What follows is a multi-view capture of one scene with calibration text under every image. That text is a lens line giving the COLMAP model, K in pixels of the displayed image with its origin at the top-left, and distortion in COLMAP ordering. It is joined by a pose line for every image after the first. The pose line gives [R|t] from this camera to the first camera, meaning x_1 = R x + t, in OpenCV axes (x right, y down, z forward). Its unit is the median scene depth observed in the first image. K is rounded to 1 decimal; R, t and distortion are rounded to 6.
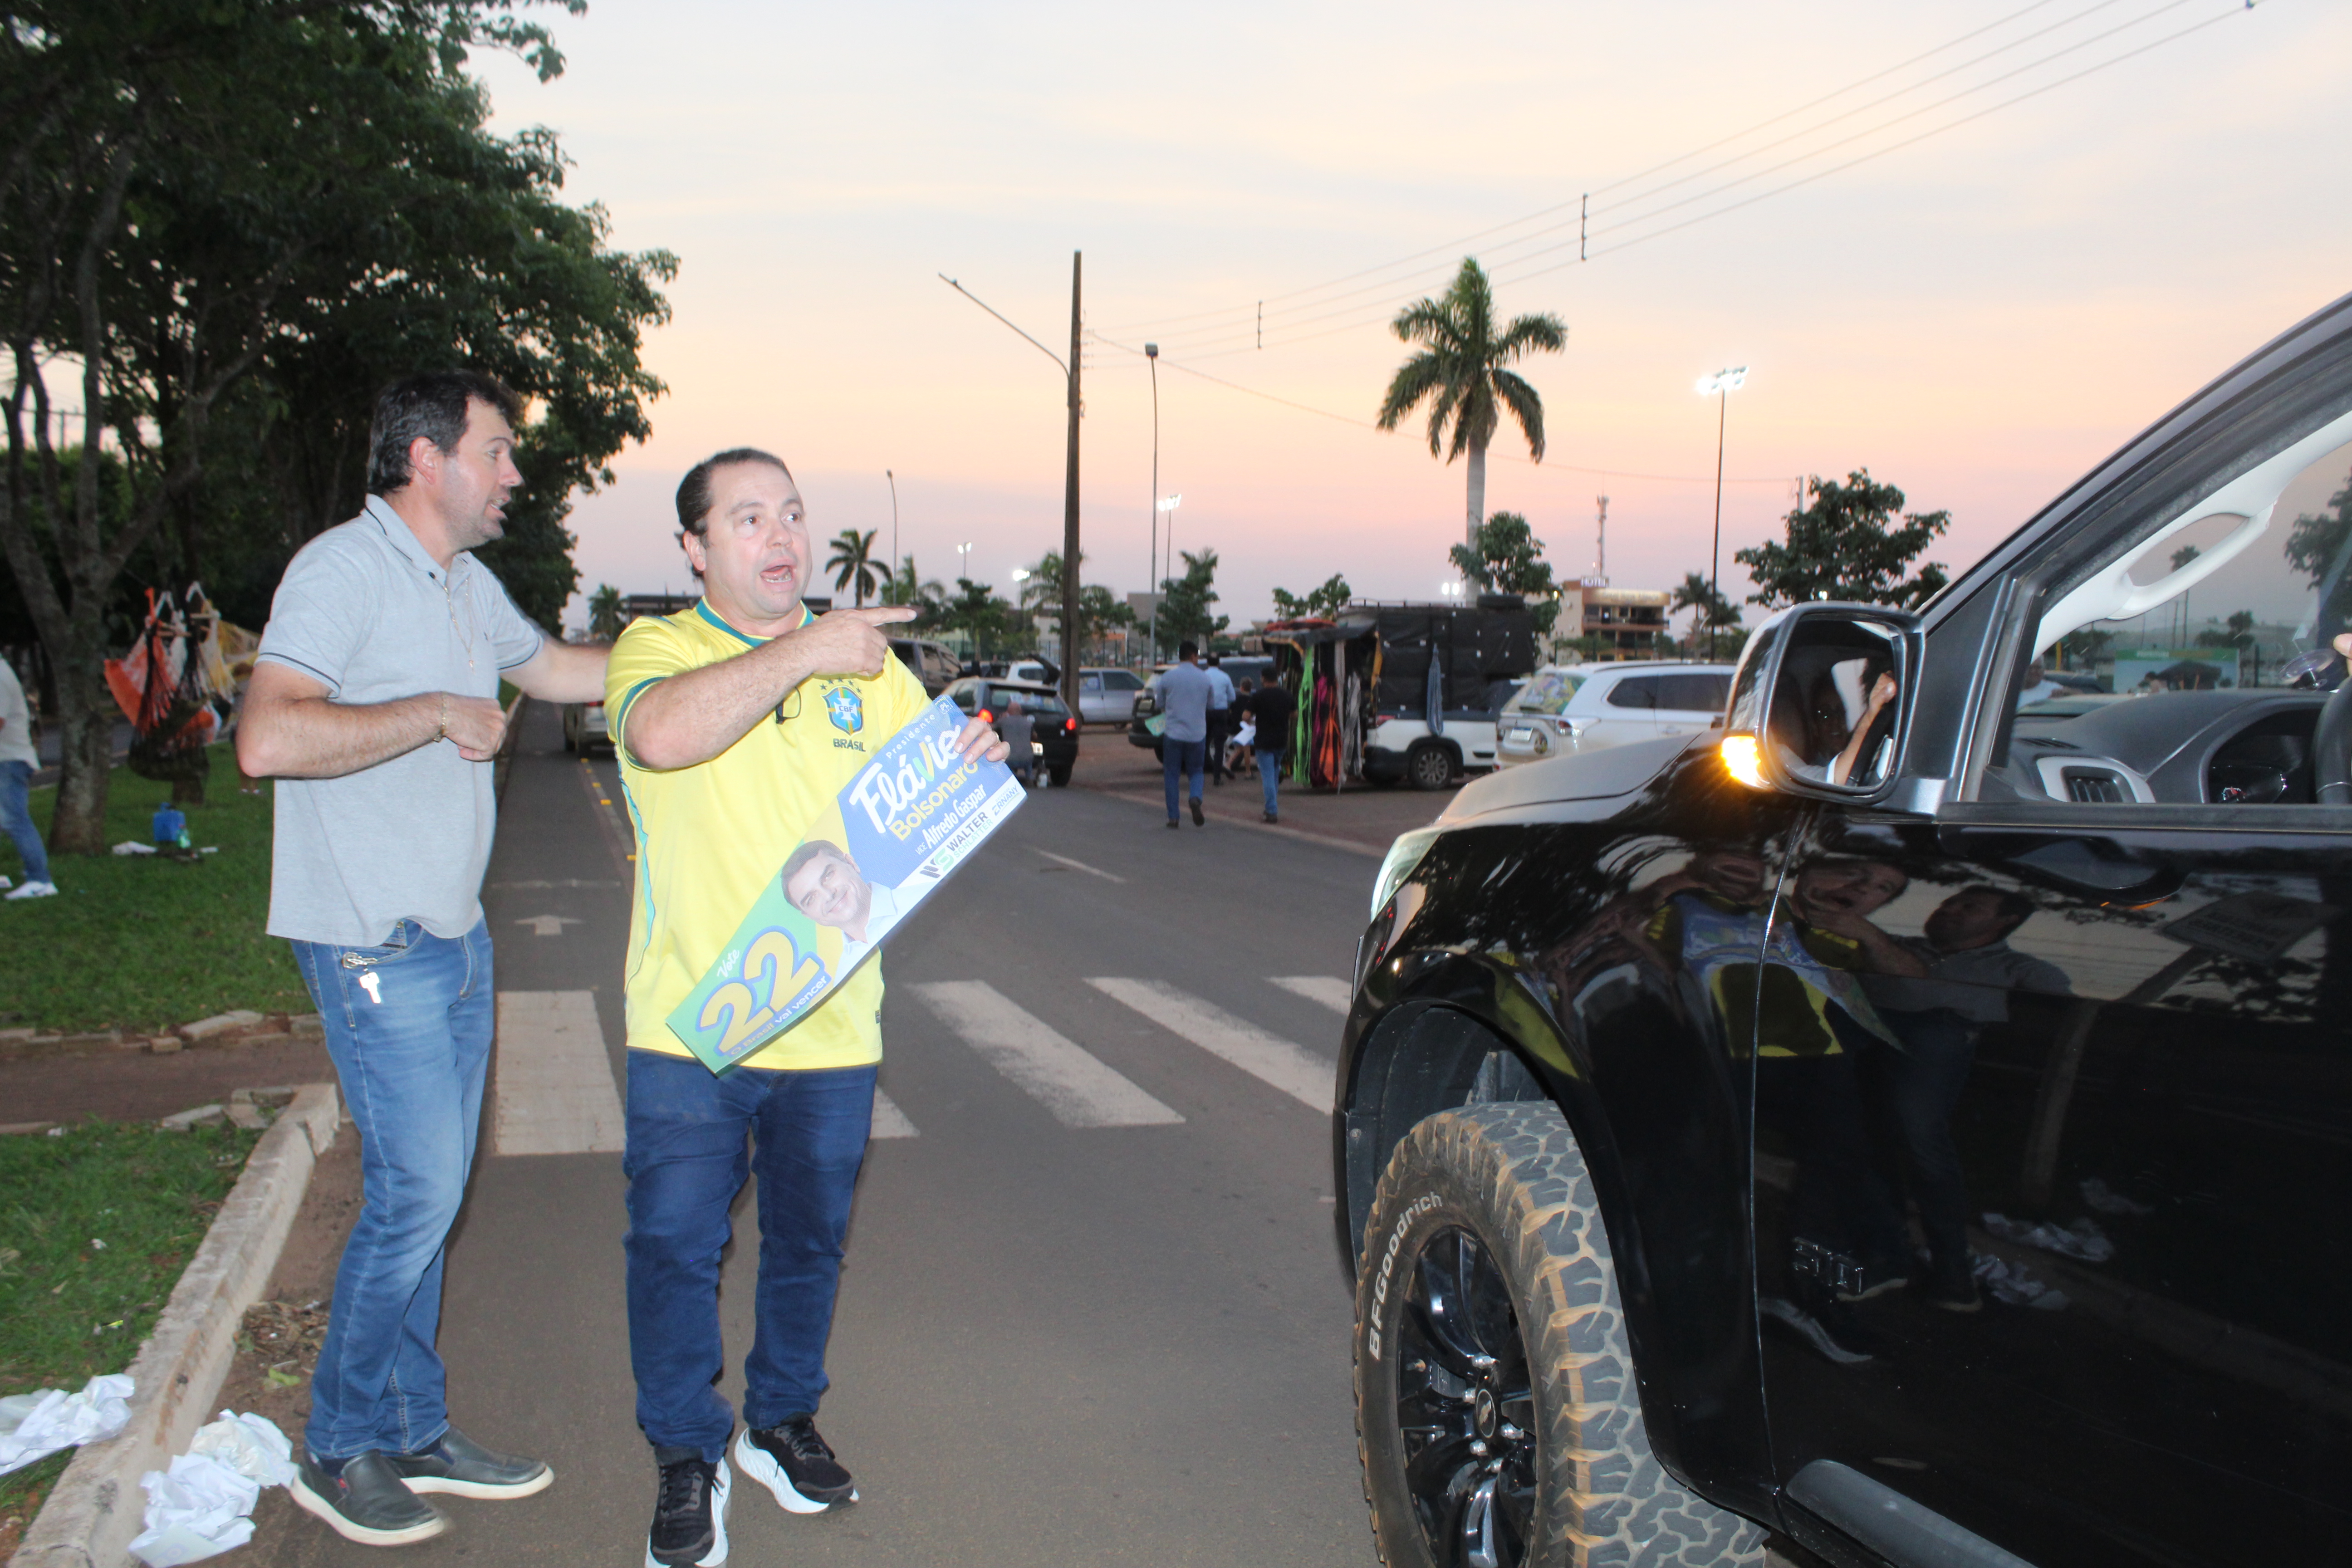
lens RADIAL K [[2030.2, 0, 1182.9], [0, 2030.2, 792.6], [0, 0, 1]] dist [-0.171899, 0.171412]
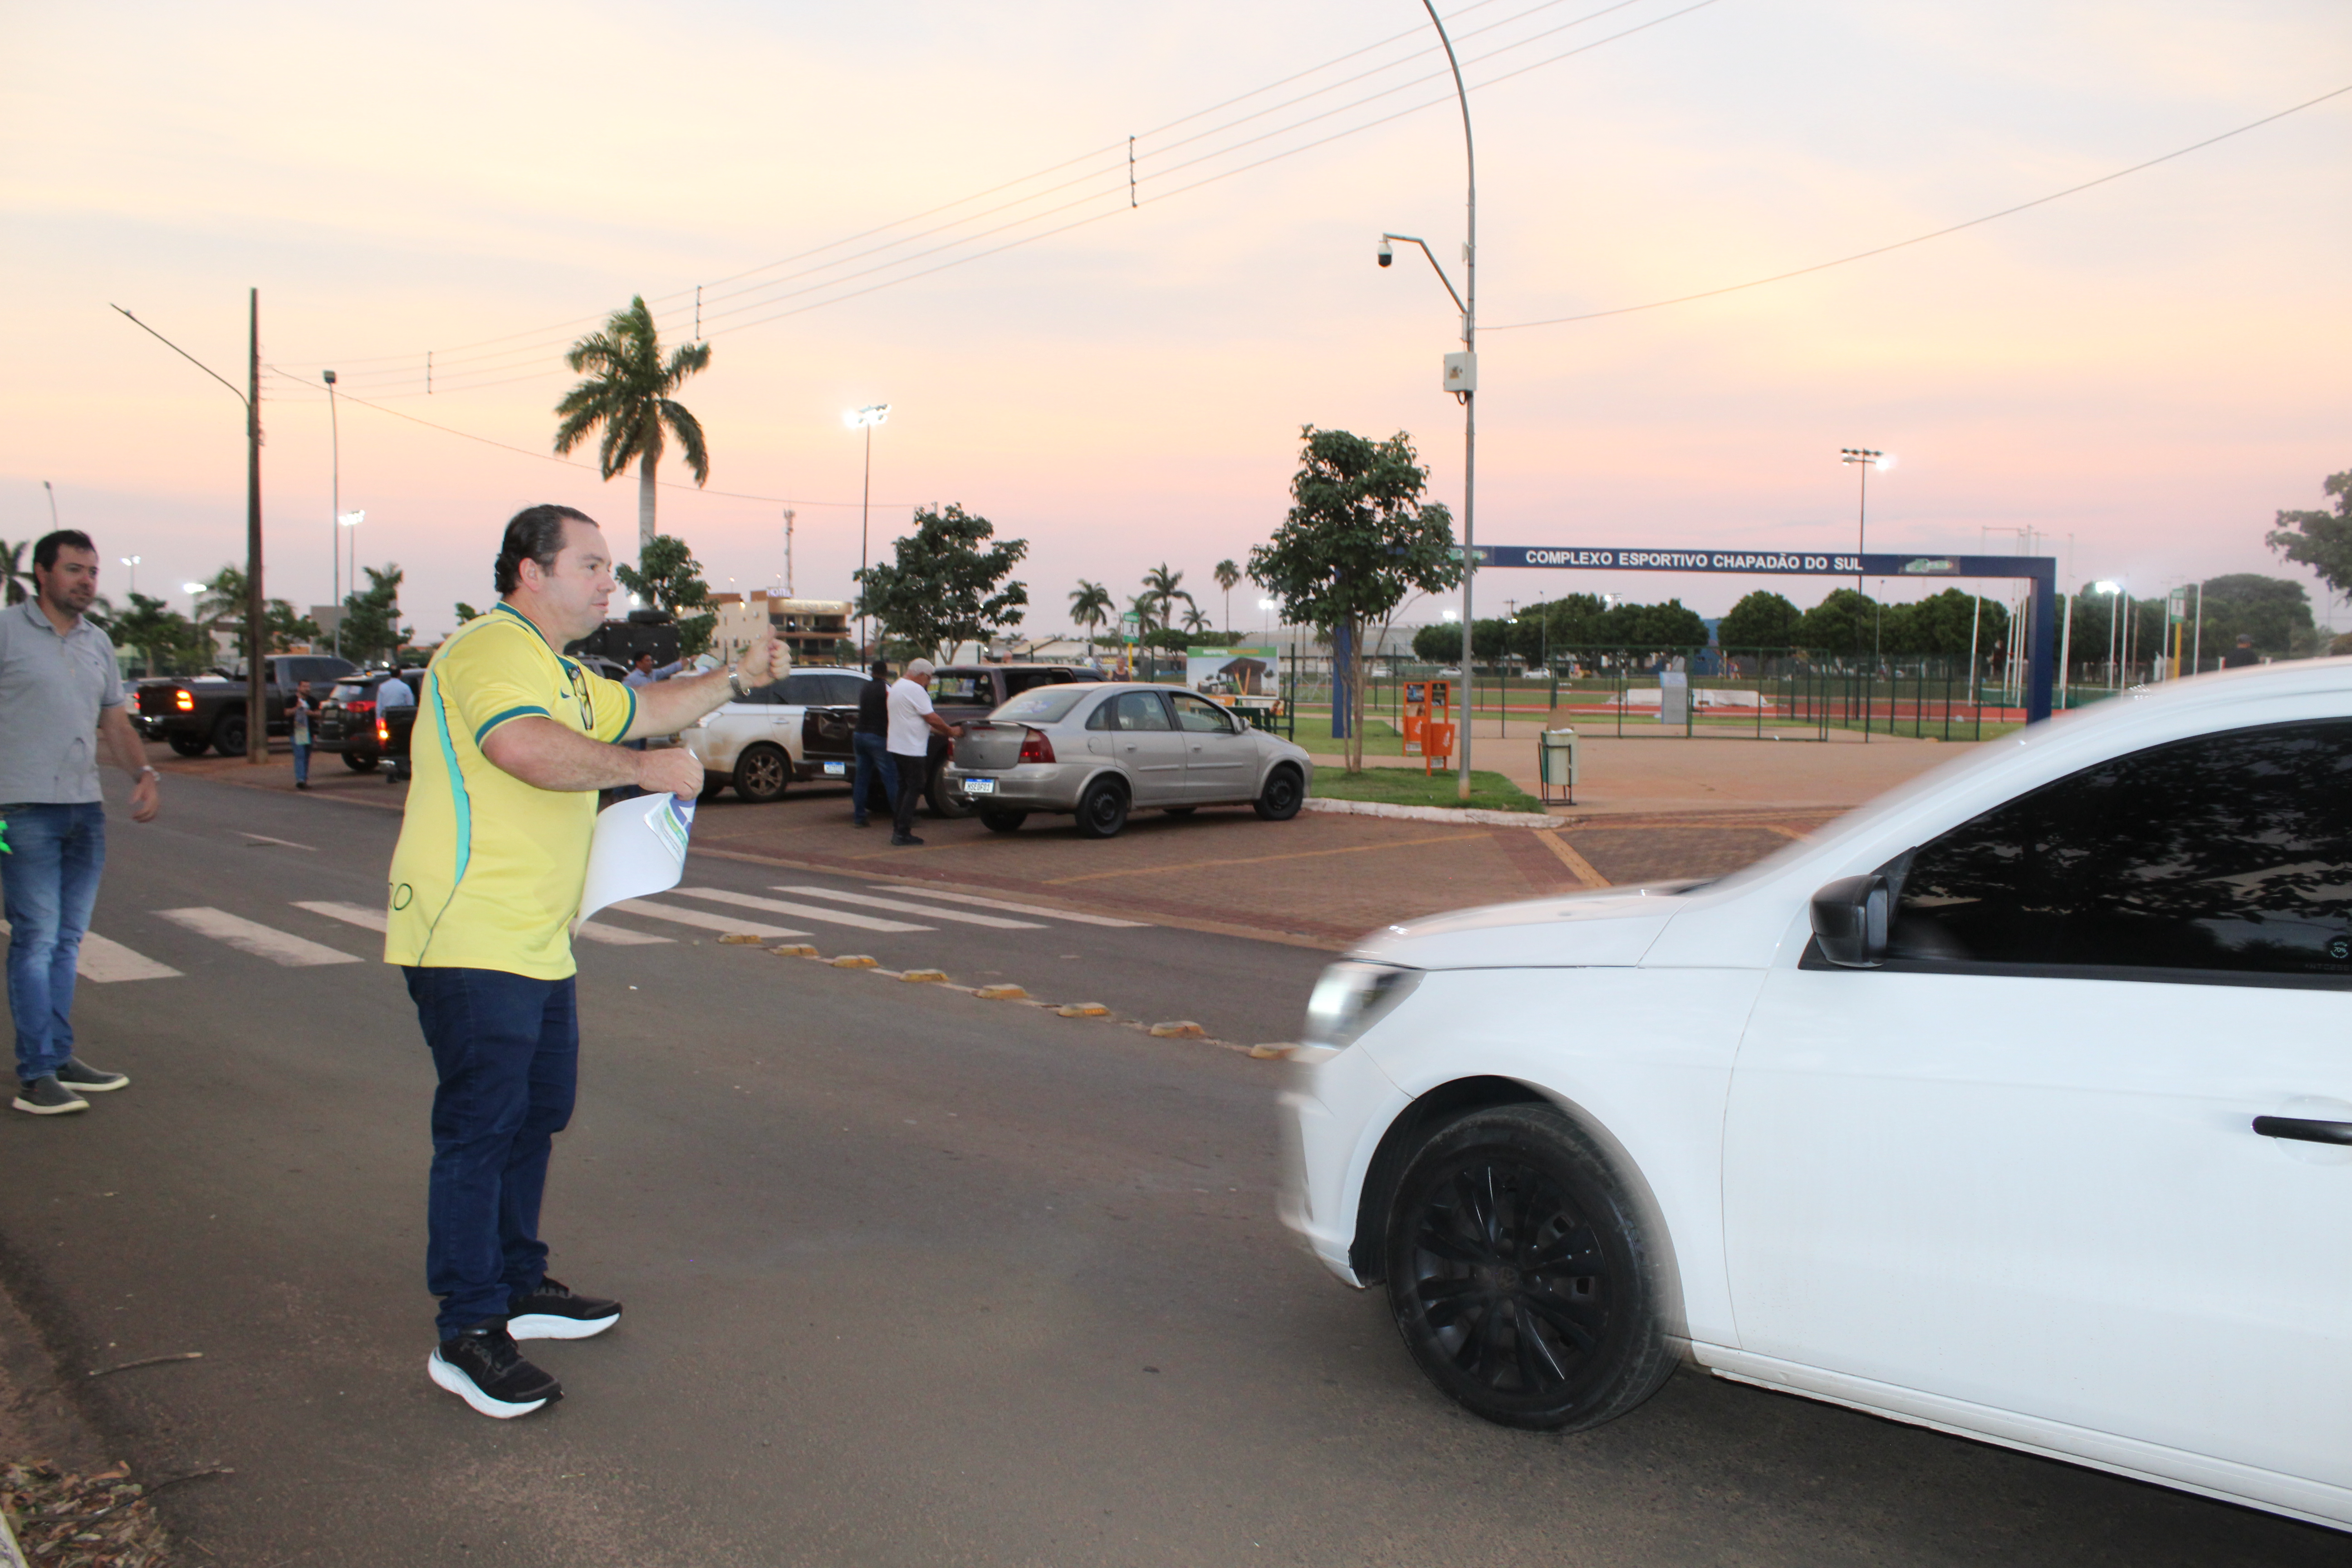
lens RADIAL K [[1965.9, 0, 1190.8], [0, 1965.9, 797.7], [0, 0, 1]] dist [-0.170690, 0.157807]
pose [[0.919619, -0.034632, 0.391282, 0.003132], [0.034125, 0.999384, 0.008253, 0.010226], [-0.391326, 0.005763, 0.920234, -0.138843]]
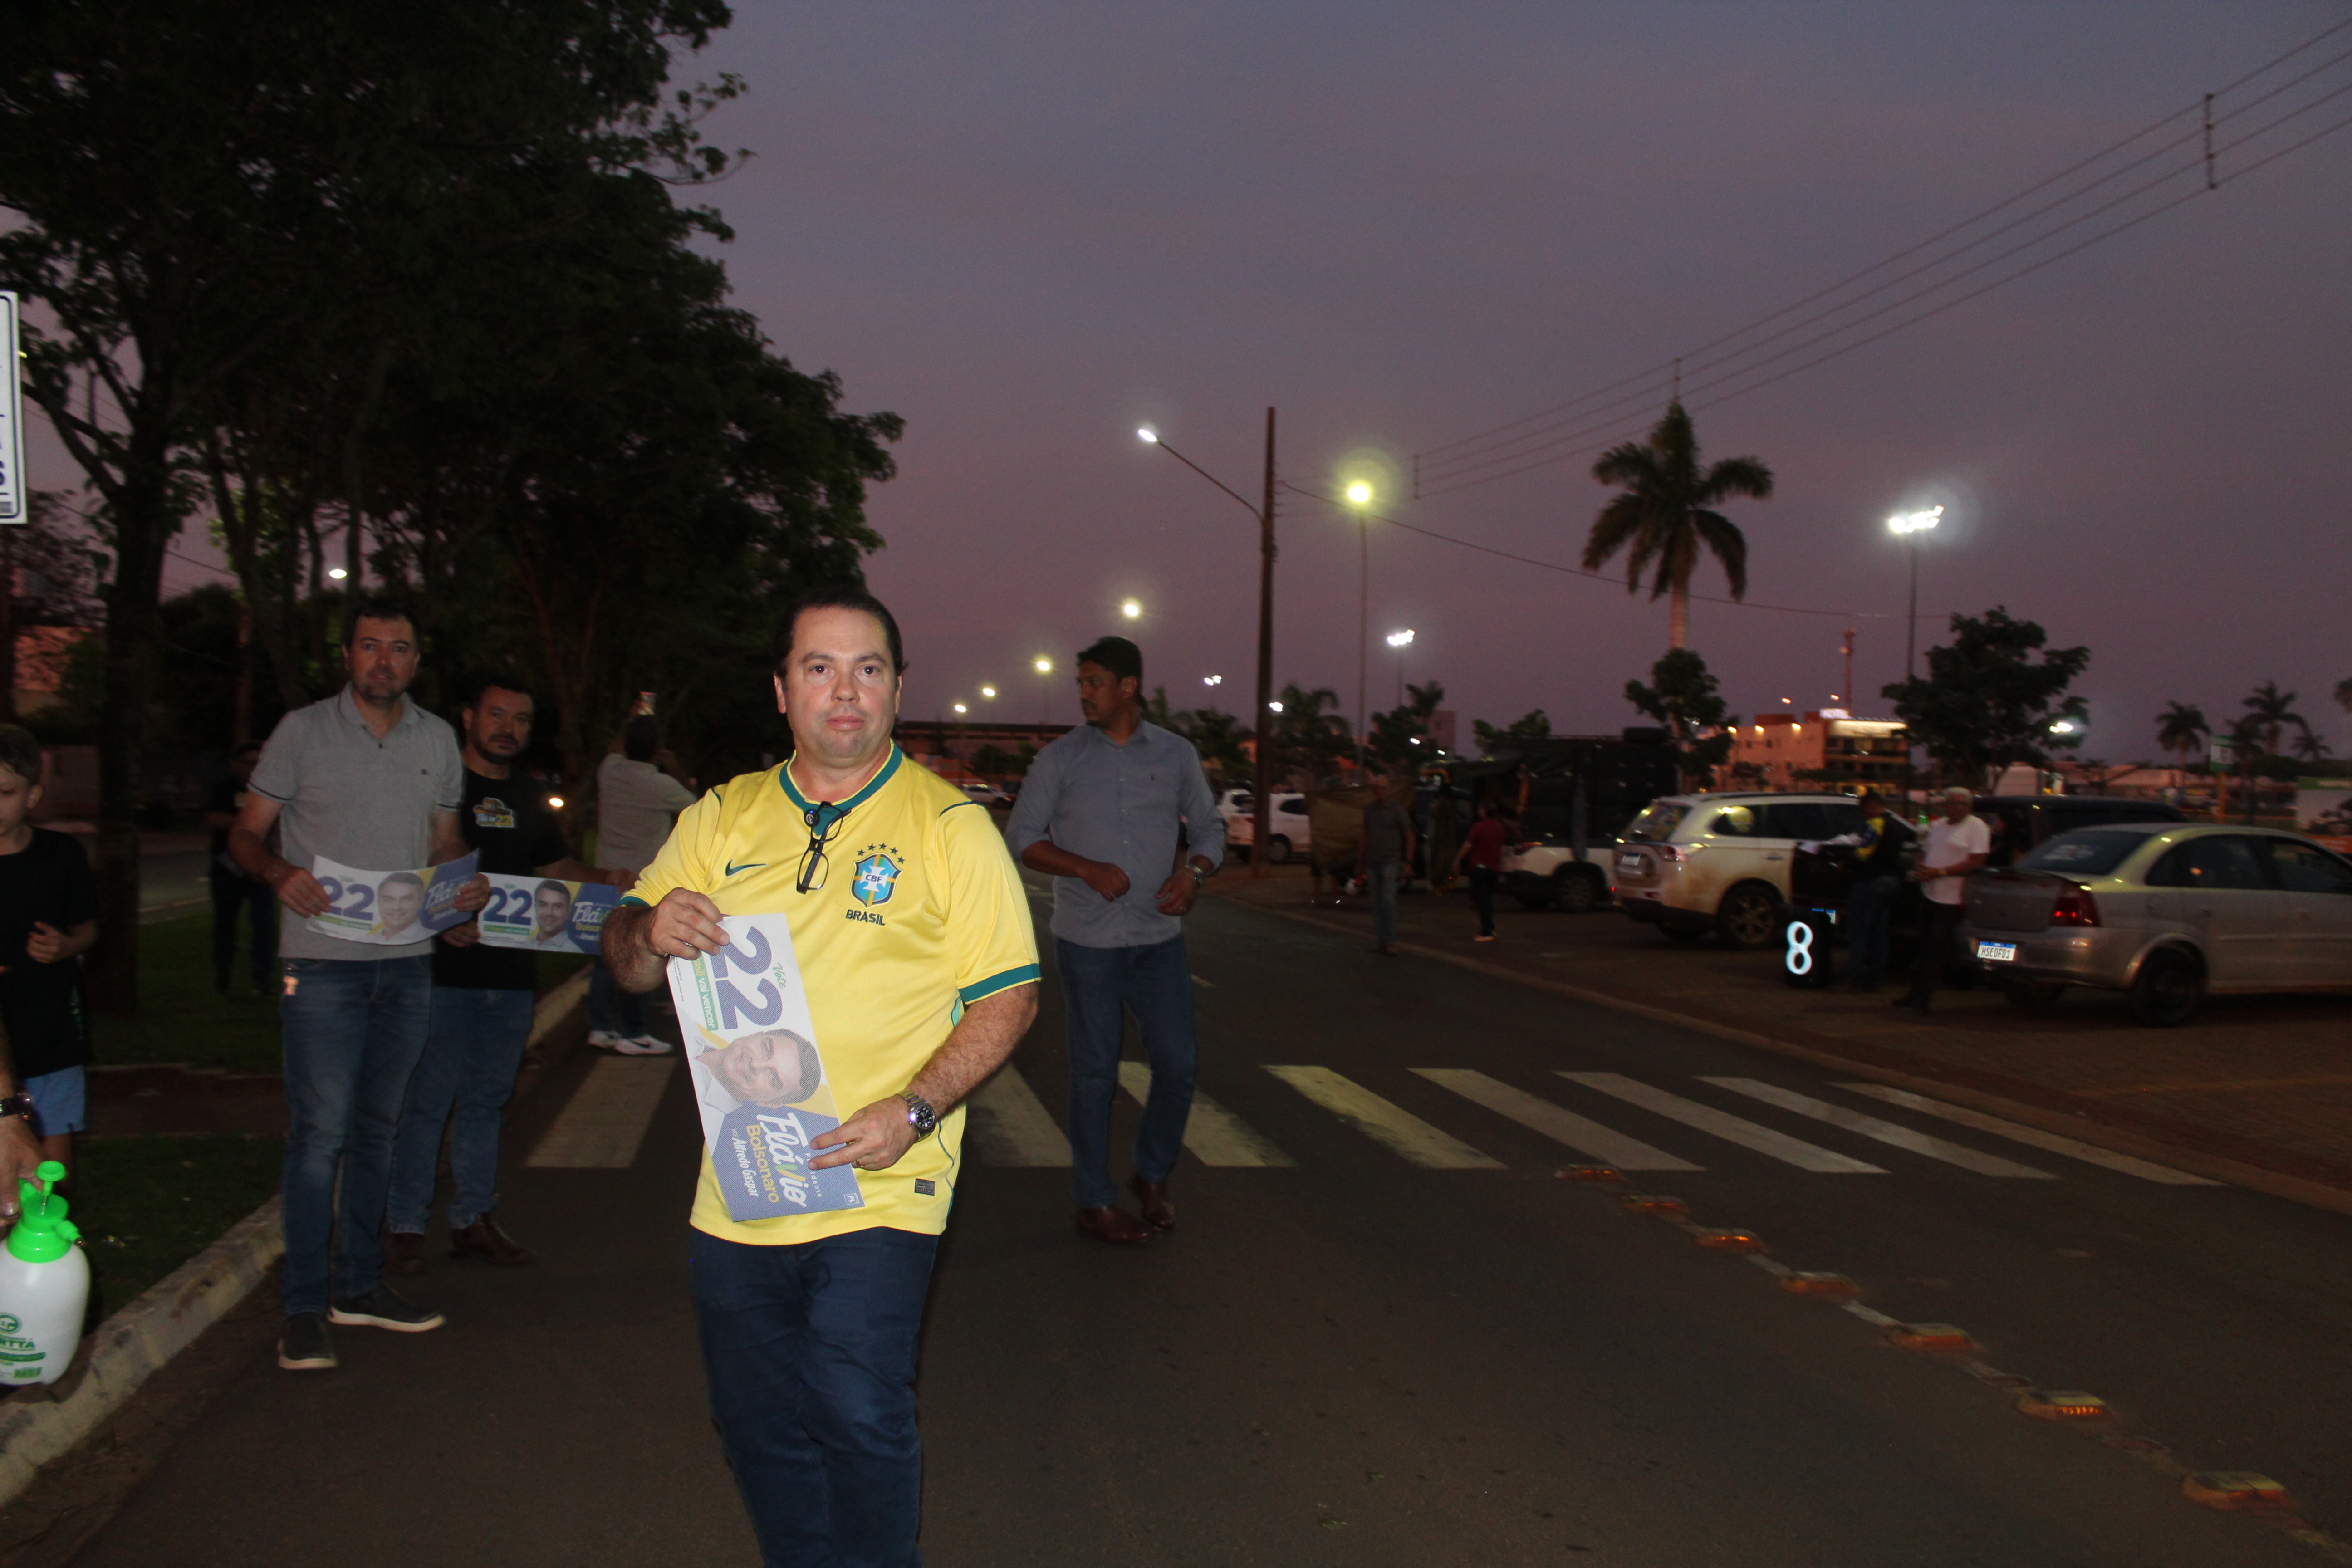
lens RADIAL K [[1964.1, 0, 1176.0], [0, 1964.1, 784.0], [0, 0, 1]] dist [-0.153410, 0.126776]
pose [[0.990915, 0.006695, -0.134320, 0.047599], [-0.015723, 0.997678, -0.066266, 0.002382], [0.133564, 0.067776, 0.988720, -0.037682]]
